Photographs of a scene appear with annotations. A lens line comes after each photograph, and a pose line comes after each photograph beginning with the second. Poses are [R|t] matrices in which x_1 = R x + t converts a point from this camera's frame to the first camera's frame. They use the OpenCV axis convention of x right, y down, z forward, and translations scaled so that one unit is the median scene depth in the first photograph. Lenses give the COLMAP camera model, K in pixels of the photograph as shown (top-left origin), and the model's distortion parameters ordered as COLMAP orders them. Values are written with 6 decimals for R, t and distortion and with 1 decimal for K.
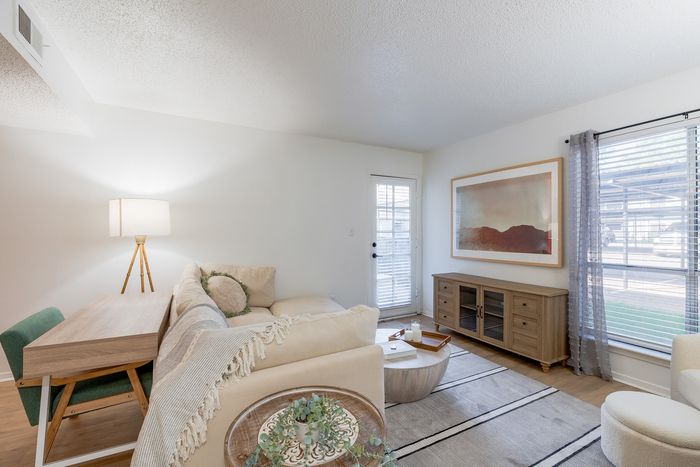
lens RADIAL K [[313.5, 0, 353.5], [0, 313.5, 230.9], [0, 0, 1]] dist [0.000840, 0.000423]
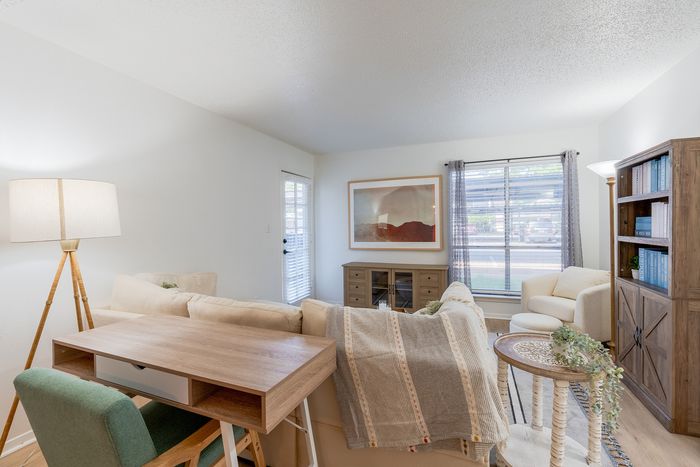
lens RADIAL K [[313.5, 0, 353.5], [0, 313.5, 230.9], [0, 0, 1]] dist [0.000840, 0.000423]
pose [[0.768066, -0.020384, 0.640046, -0.471714], [0.012209, 0.999778, 0.017190, -0.003072], [-0.640254, -0.005389, 0.768144, 0.110635]]
